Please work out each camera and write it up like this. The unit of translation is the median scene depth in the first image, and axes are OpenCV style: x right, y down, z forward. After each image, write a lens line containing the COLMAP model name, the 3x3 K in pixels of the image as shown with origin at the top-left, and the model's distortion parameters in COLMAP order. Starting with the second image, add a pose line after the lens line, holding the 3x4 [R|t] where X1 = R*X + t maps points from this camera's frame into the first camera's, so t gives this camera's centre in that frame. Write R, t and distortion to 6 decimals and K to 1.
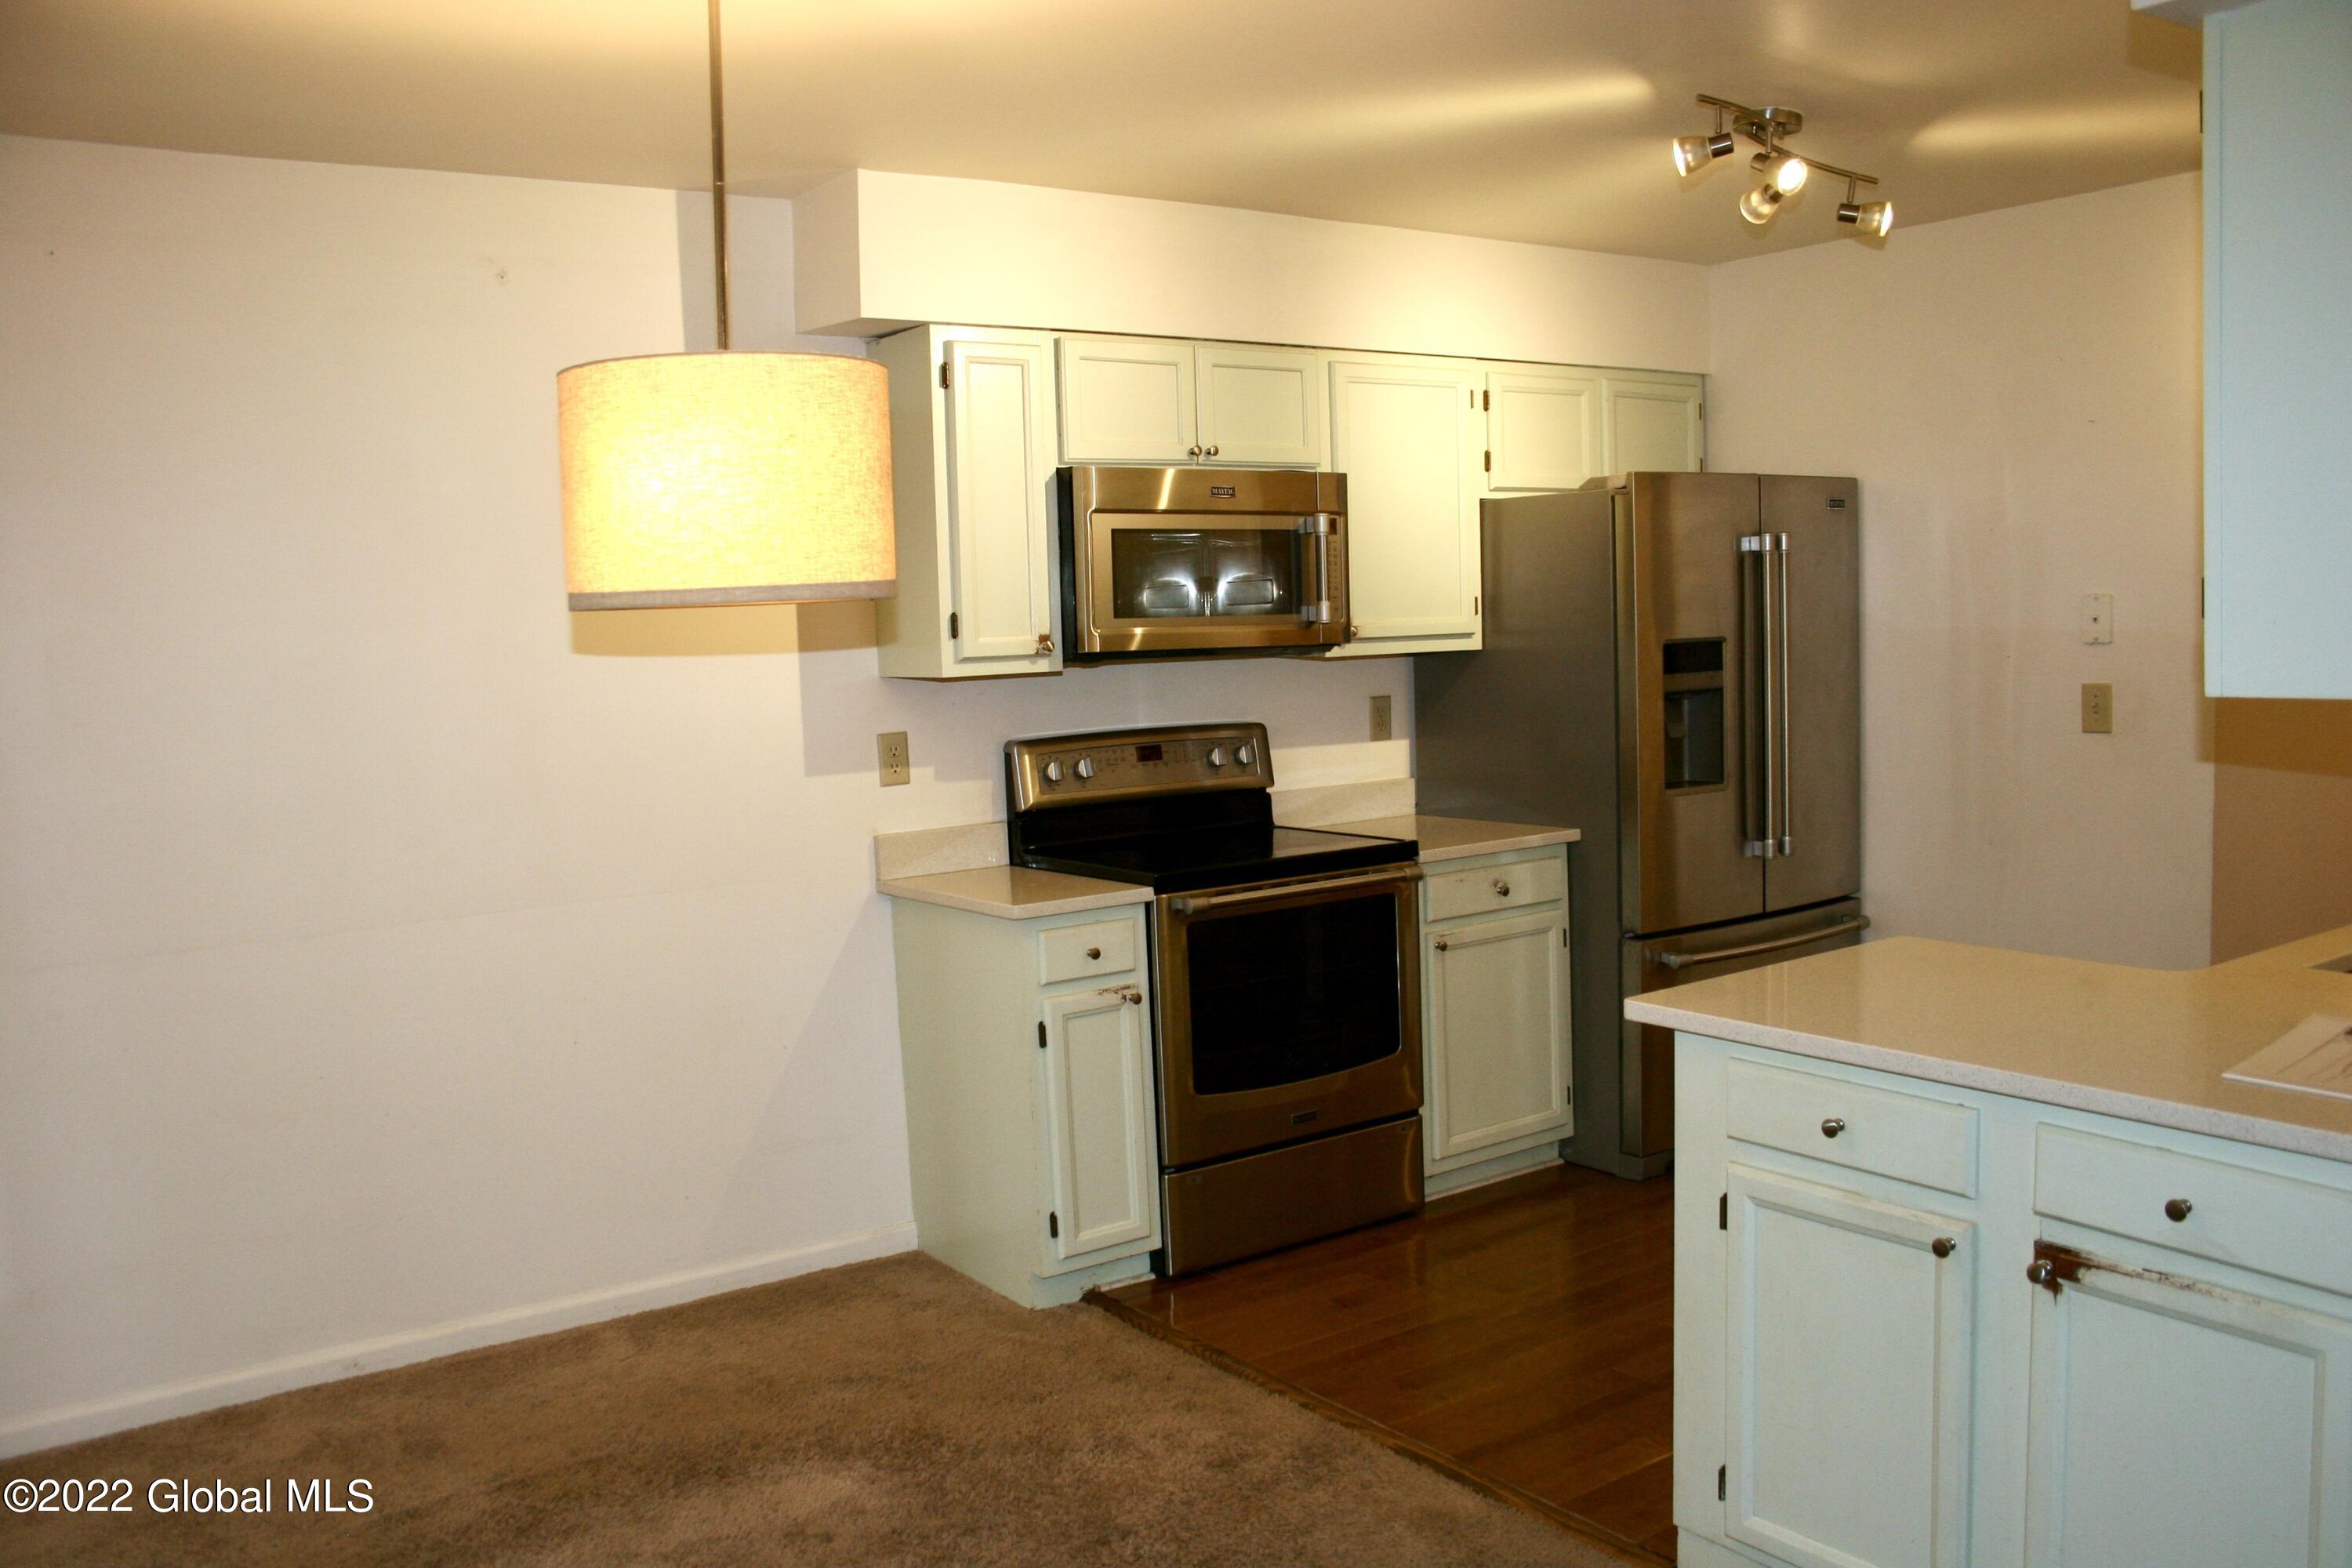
lens RADIAL K [[1941.0, 0, 1133.2], [0, 1941.0, 787.7], [0, 0, 1]] dist [-0.146402, 0.116990]
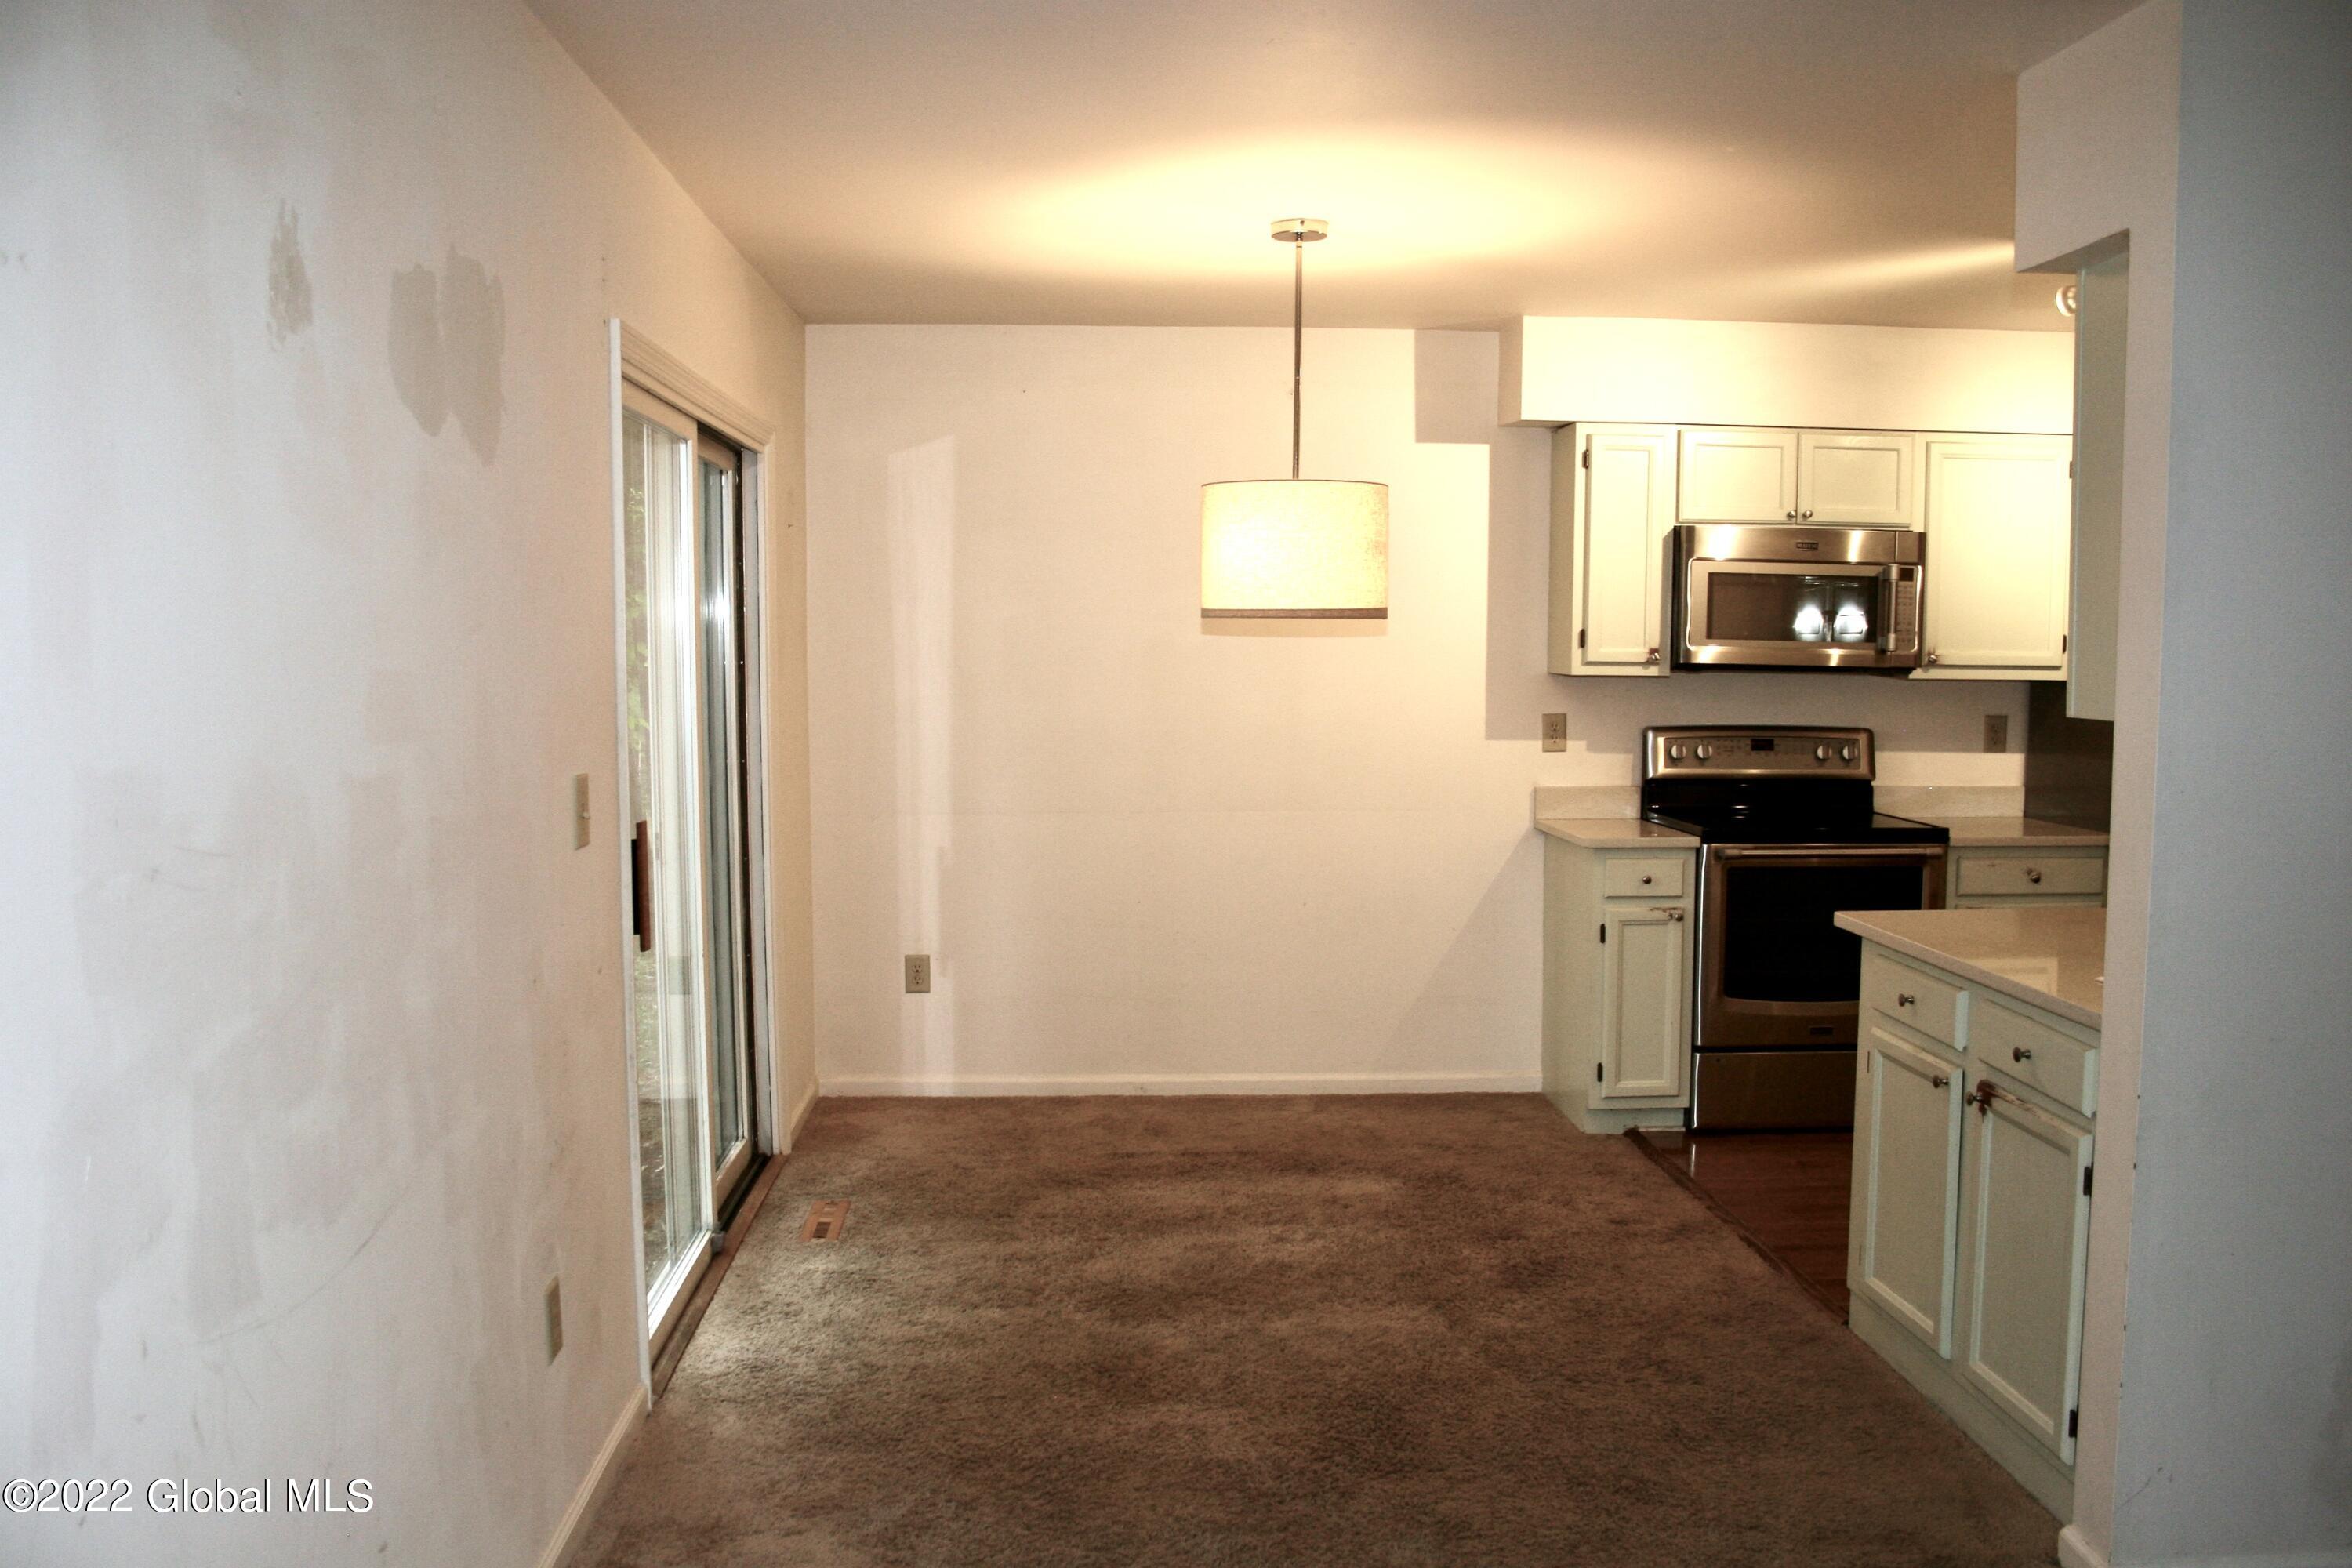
lens RADIAL K [[1941.0, 0, 1116.3], [0, 1941.0, 778.1], [0, 0, 1]] dist [-0.146402, 0.116990]
pose [[0.841129, 0.081955, -0.534588, 0.362846], [-0.084186, 0.996244, 0.020269, 0.016276], [0.534242, 0.027956, 0.844869, -0.336789]]
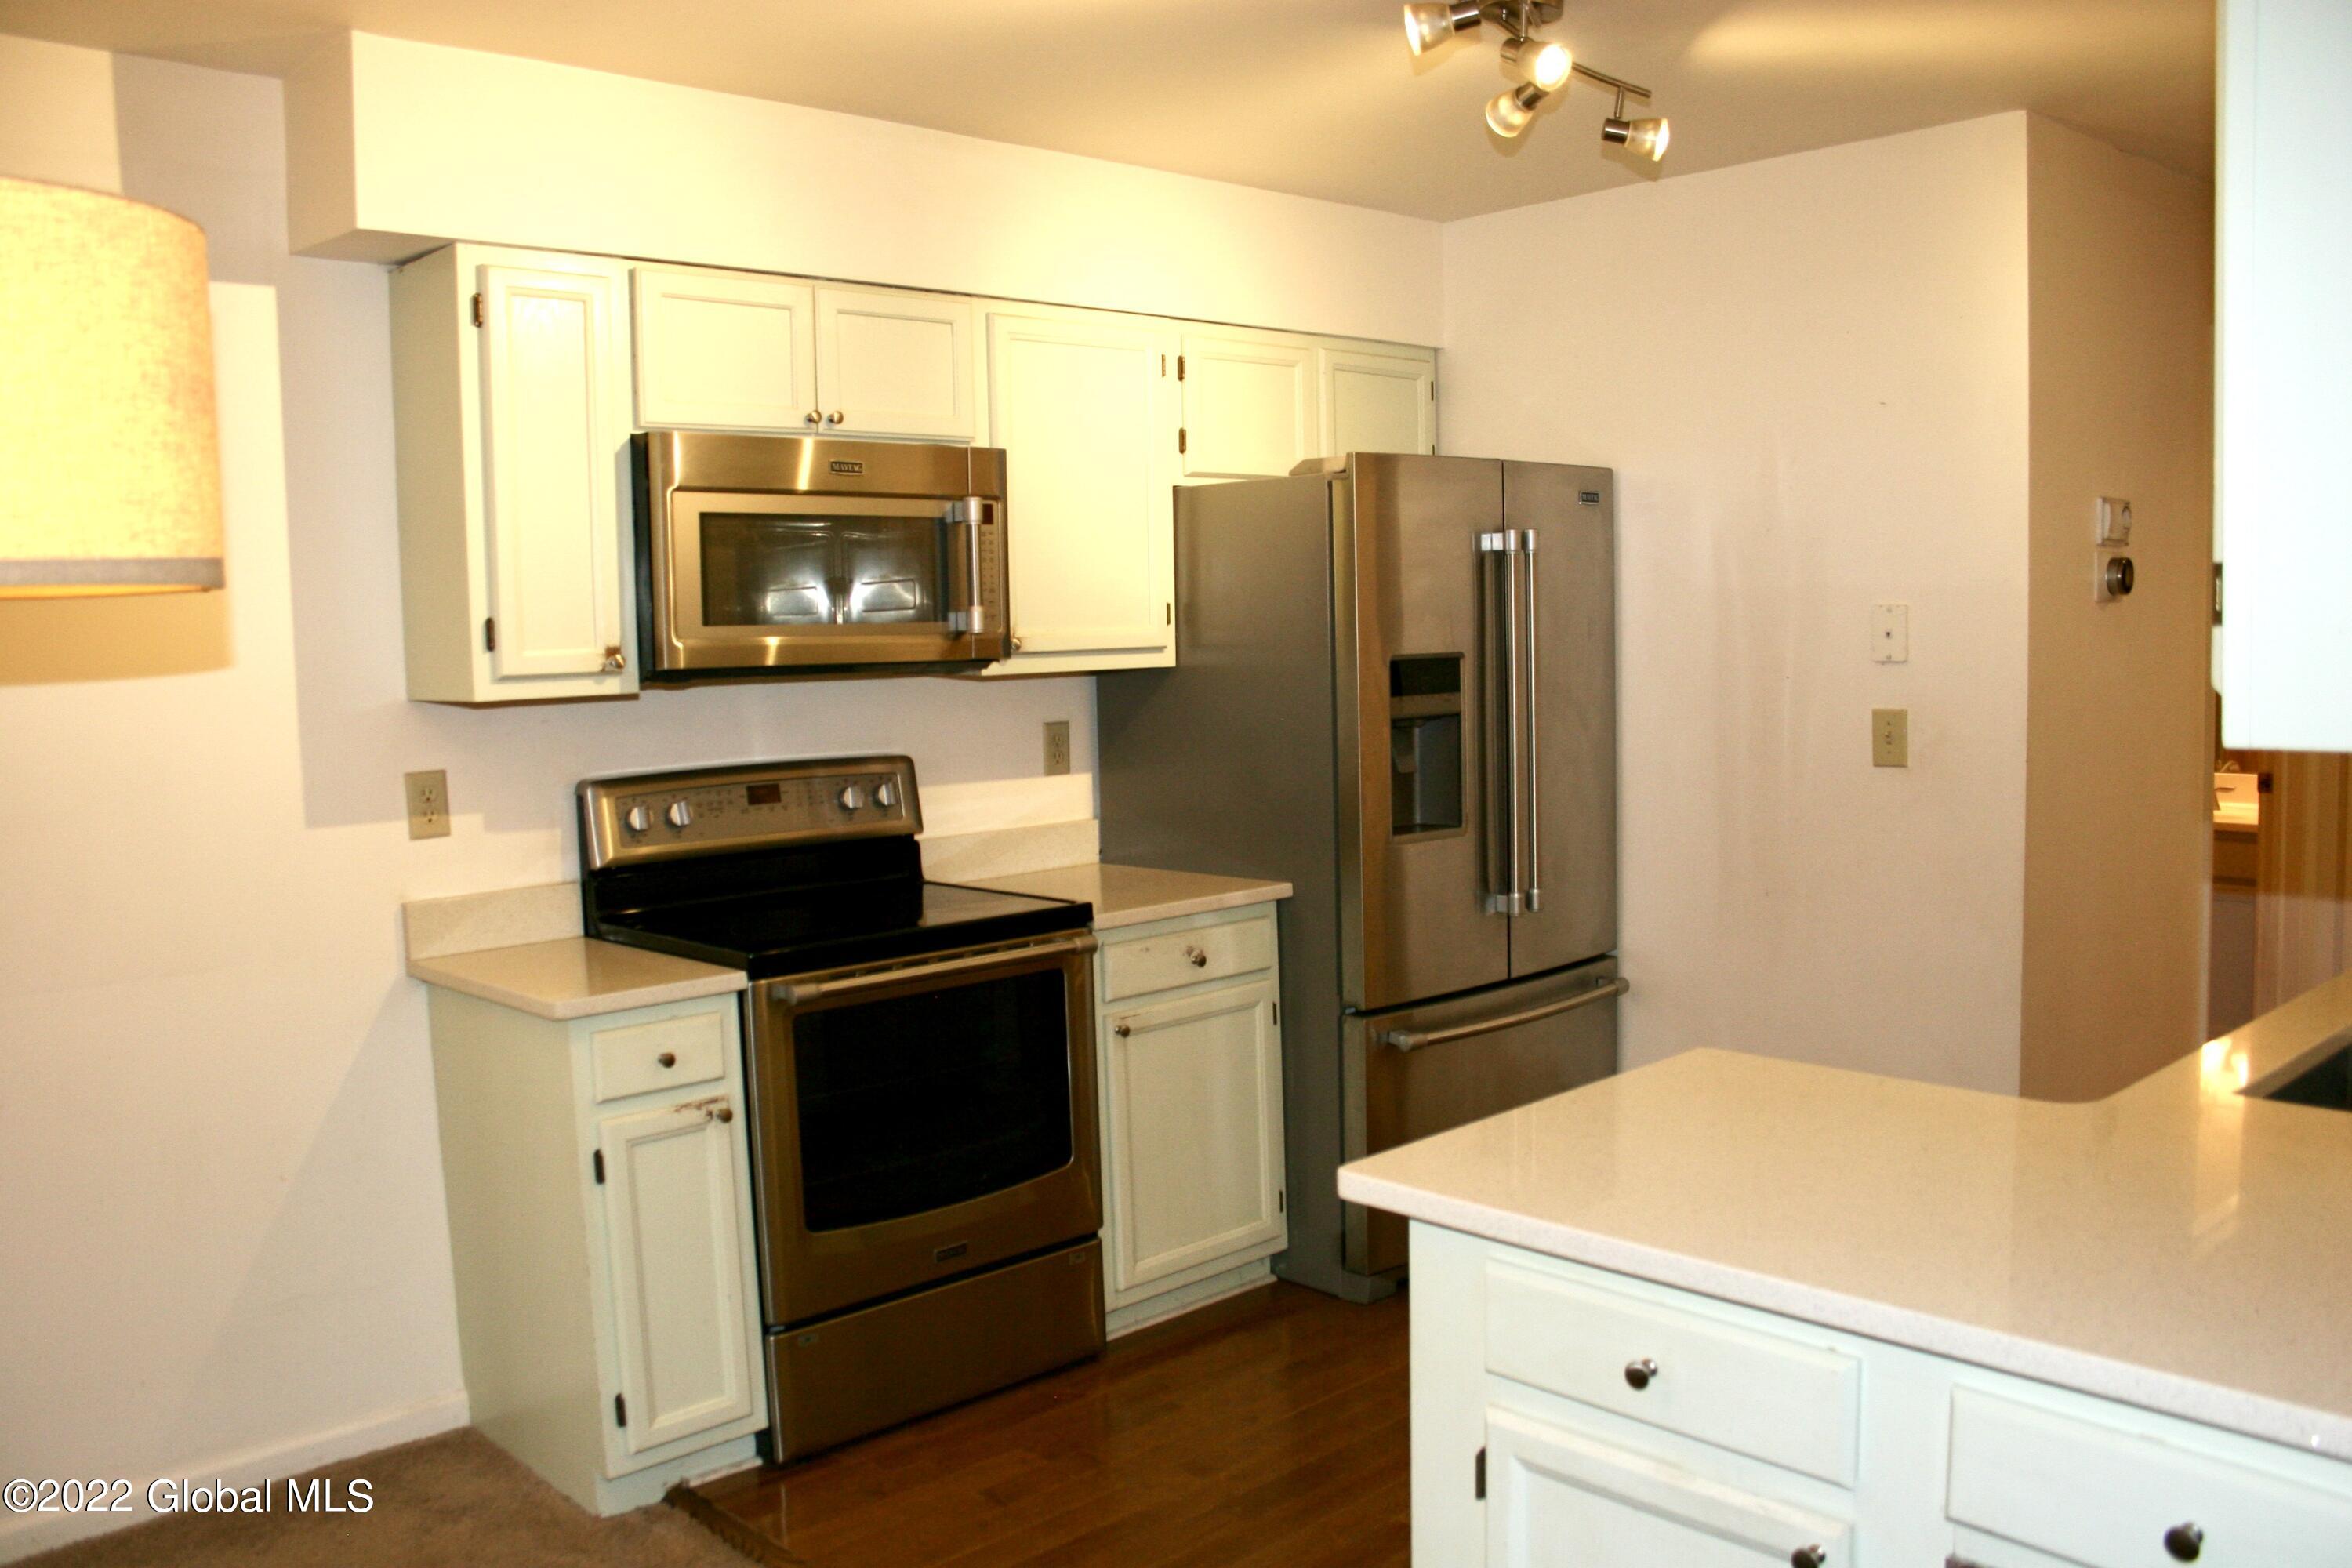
lens RADIAL K [[1941.0, 0, 1146.0], [0, 1941.0, 789.2], [0, 0, 1]] dist [-0.146402, 0.116990]
pose [[0.989558, -0.002979, 0.144104, 0.054994], [0.003992, 0.999969, -0.006742, -0.015249], [-0.144079, 0.007247, 0.989540, 0.202337]]
